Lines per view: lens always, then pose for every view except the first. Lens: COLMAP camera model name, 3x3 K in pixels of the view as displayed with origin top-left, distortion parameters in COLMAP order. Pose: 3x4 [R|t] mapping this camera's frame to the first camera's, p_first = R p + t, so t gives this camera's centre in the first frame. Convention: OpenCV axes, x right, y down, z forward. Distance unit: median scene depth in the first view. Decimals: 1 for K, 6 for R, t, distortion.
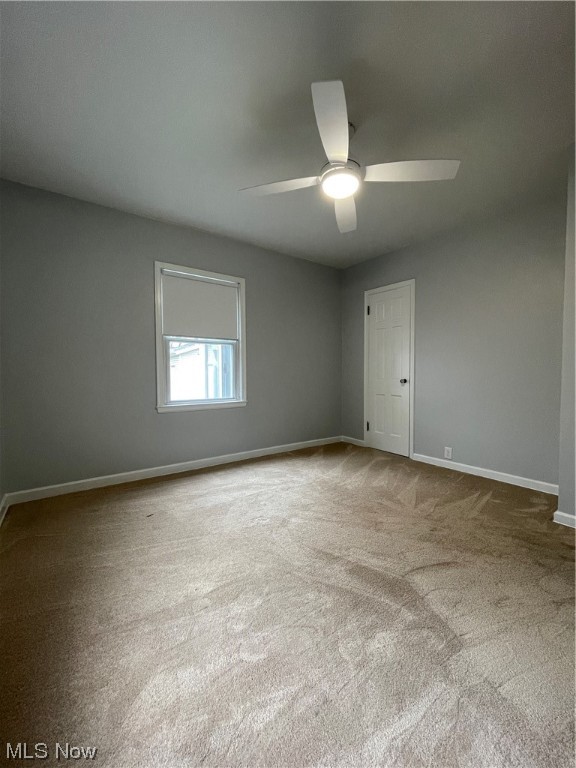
lens RADIAL K [[315.6, 0, 288.0], [0, 315.6, 384.0], [0, 0, 1]] dist [-0.001189, -0.000138]
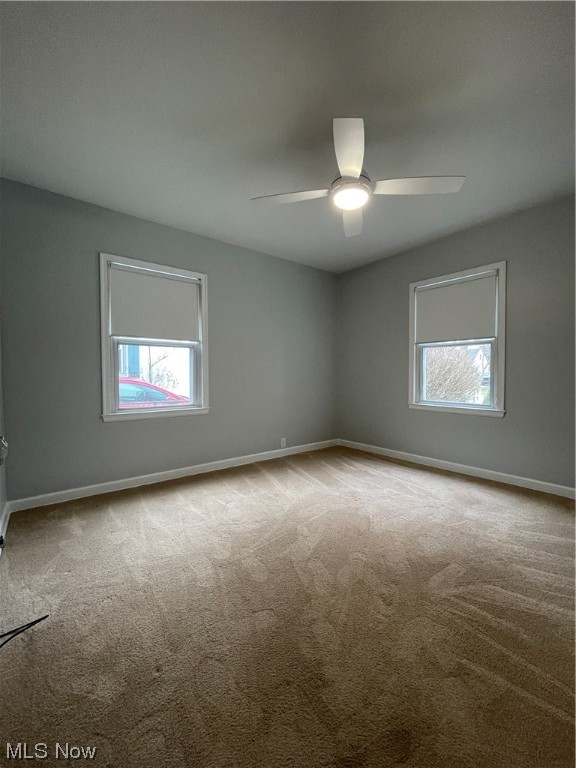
lens RADIAL K [[315.6, 0, 288.0], [0, 315.6, 384.0], [0, 0, 1]] dist [-0.001189, -0.000138]
pose [[0.043583, 0.036844, -0.998370, 0.761622], [-0.025927, 0.999025, 0.035737, -0.035512], [0.998713, 0.024327, 0.044495, 0.476775]]
